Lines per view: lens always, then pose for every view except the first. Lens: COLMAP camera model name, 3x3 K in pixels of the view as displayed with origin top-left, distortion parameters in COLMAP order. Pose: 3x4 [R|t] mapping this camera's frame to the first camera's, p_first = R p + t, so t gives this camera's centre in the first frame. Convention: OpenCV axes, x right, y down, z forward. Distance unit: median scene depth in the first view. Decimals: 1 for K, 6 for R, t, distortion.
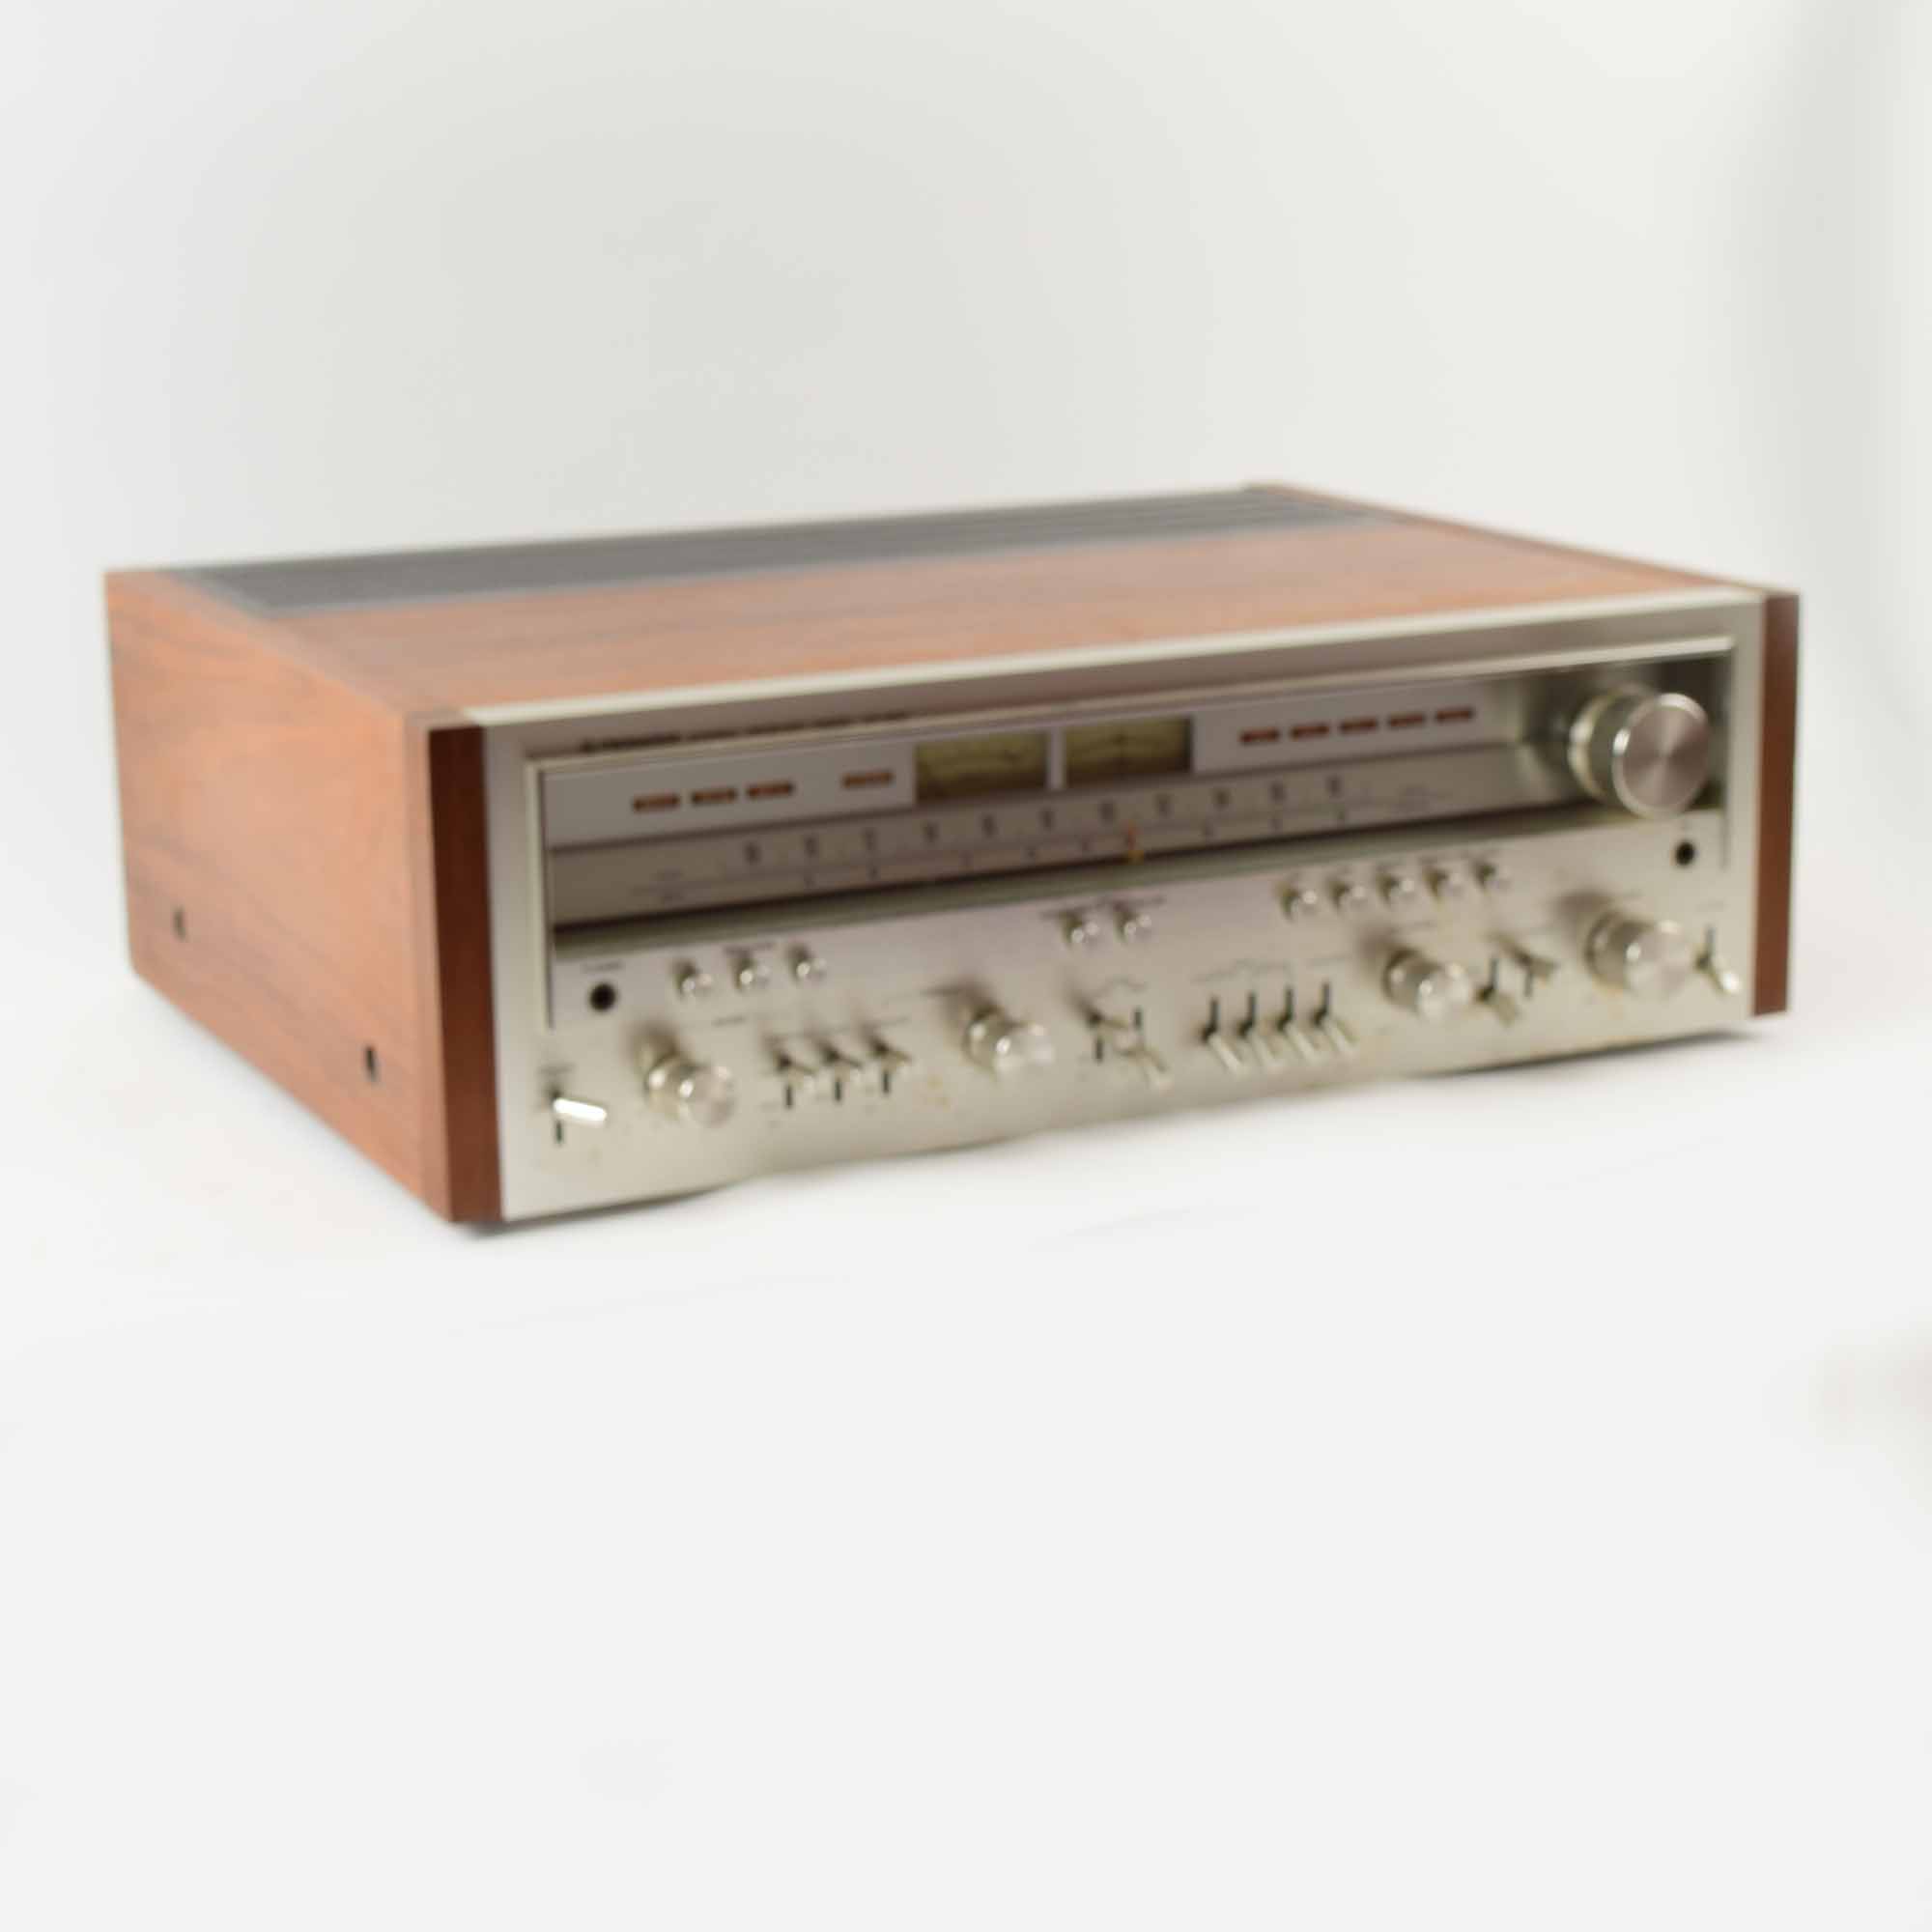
lens RADIAL K [[4039.5, 0, 1025.7], [0, 4039.5, 965.2], [0, 0, 1]] dist [-0.017788, -0.071100]
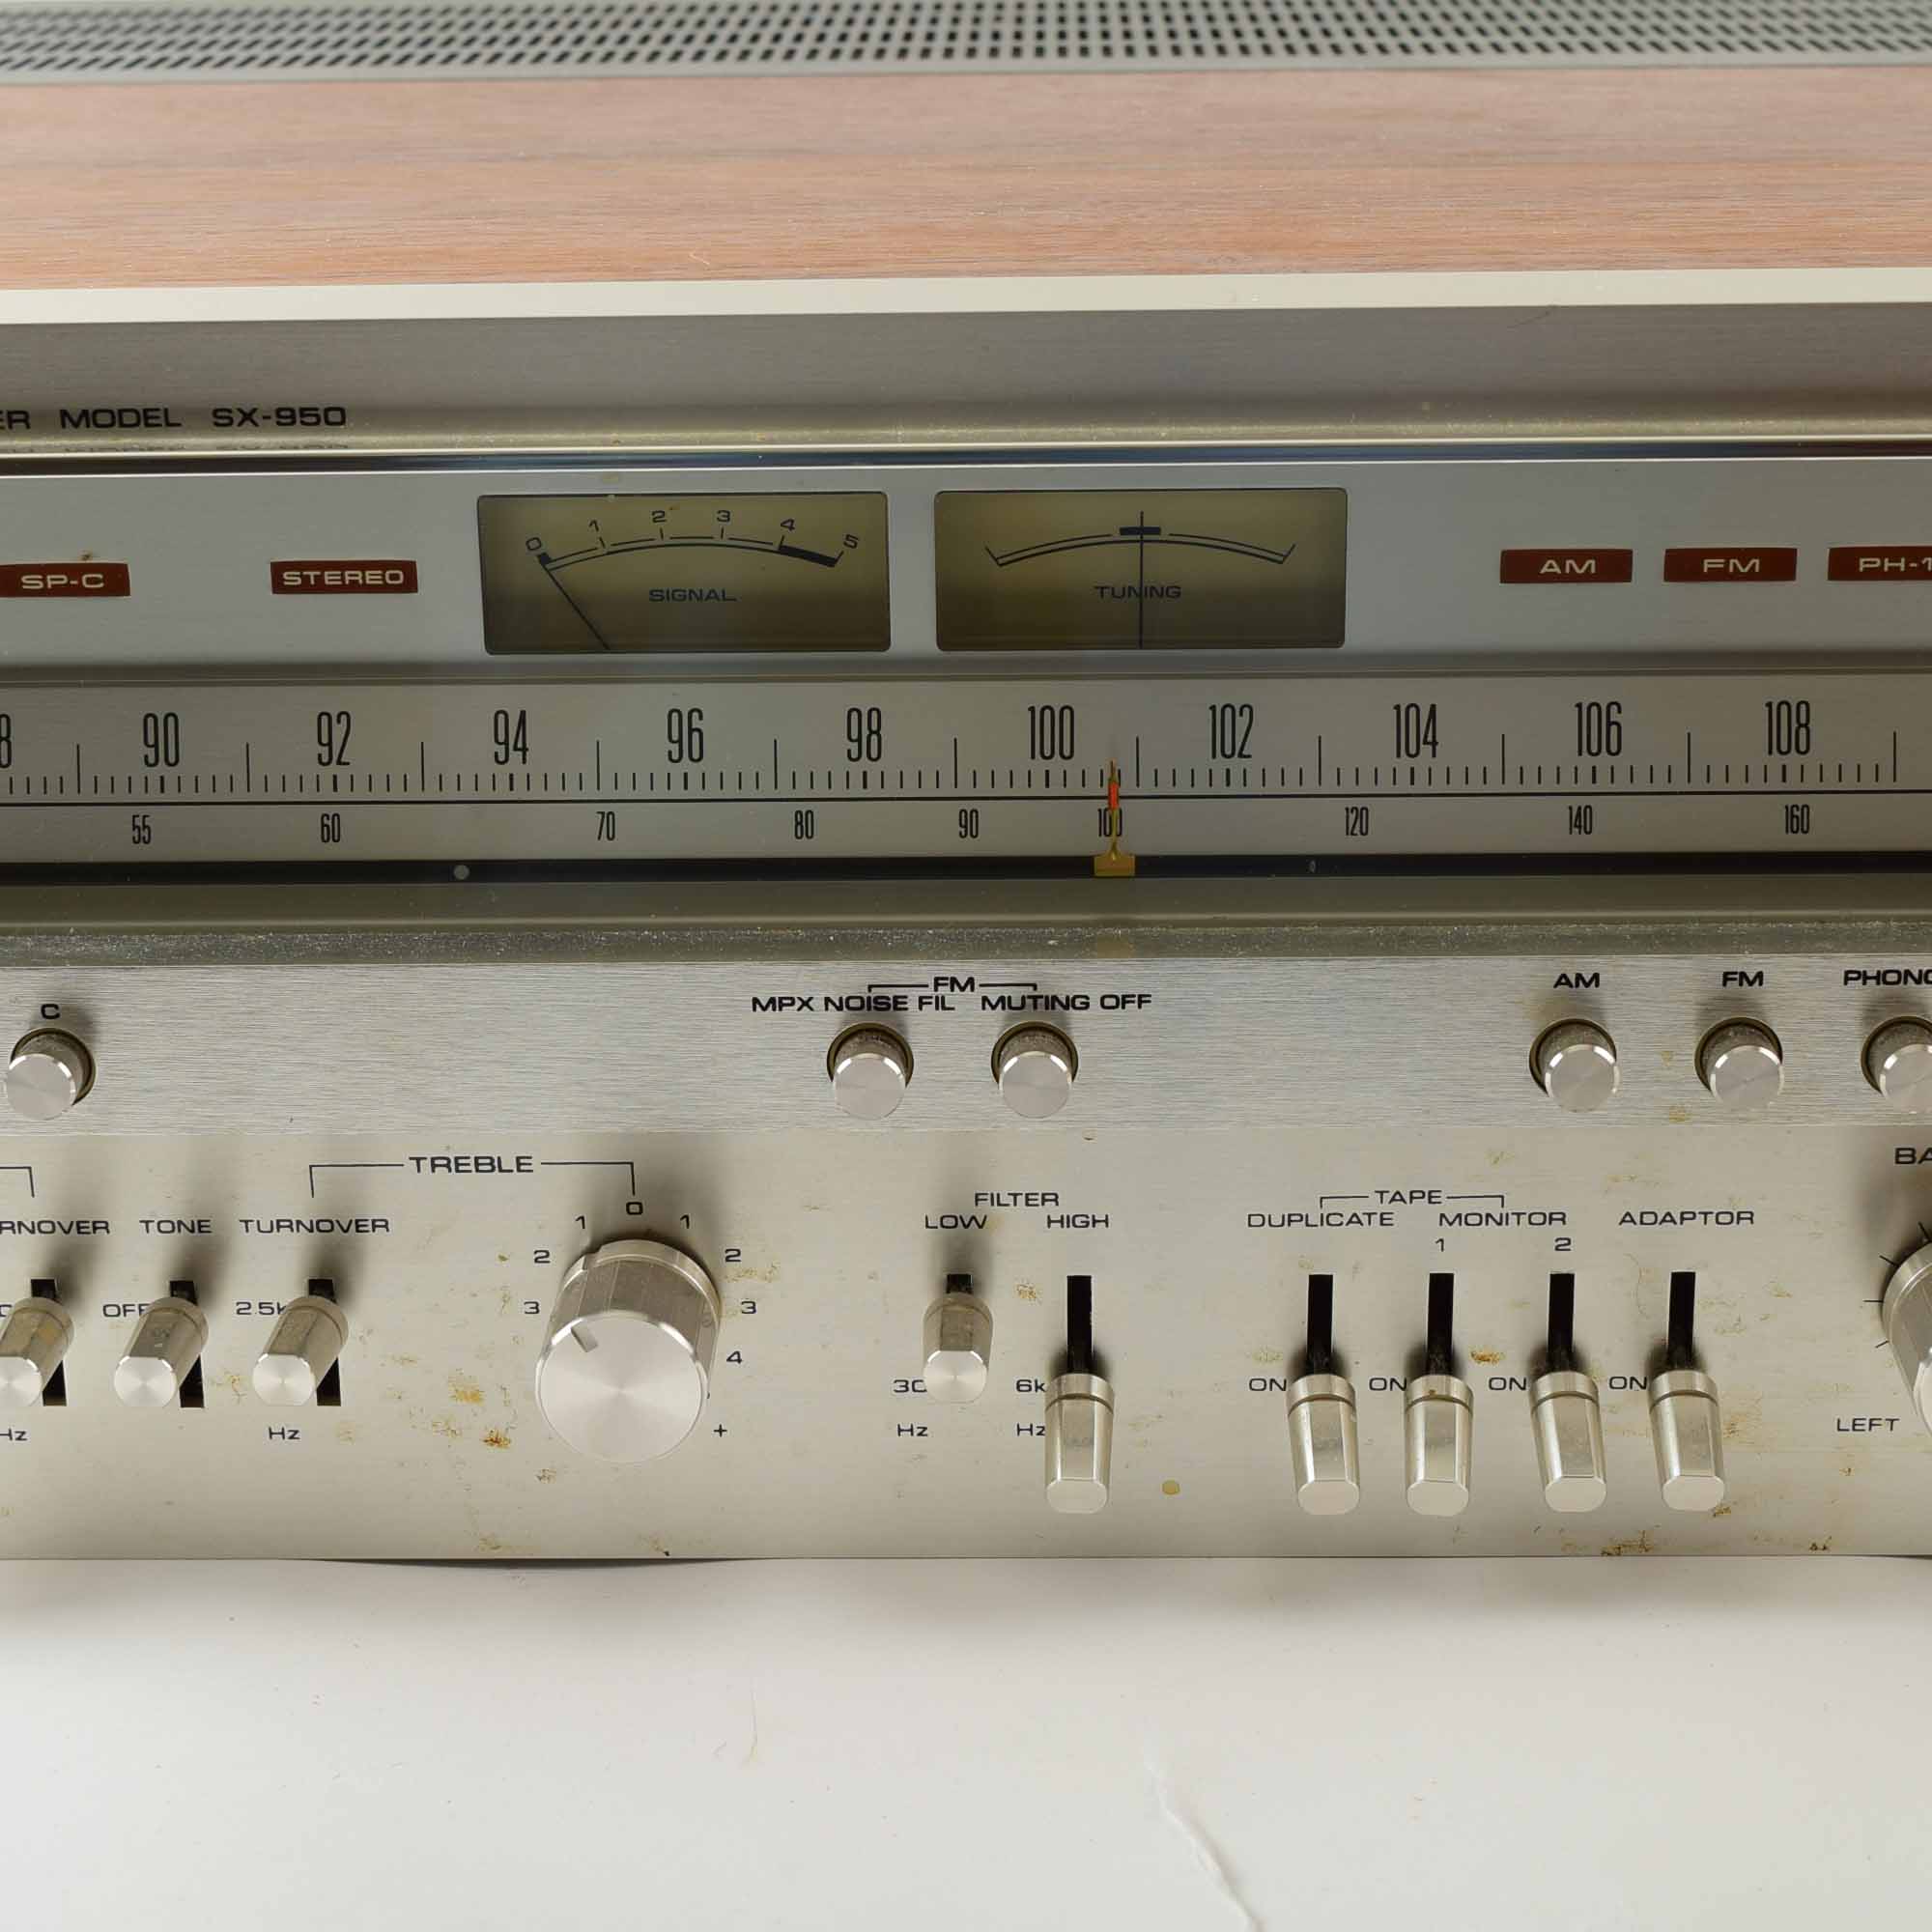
lens RADIAL K [[4008.5, 0, 966.0], [0, 4008.5, 966.0], [0, 0, 1]] dist [-0.017724, -0.109200]
pose [[0.879989, 0.151456, -0.450200, 0.181206], [-0.110354, 0.987057, 0.116359, -0.059146], [0.461997, -0.052713, 0.885314, 0.688620]]
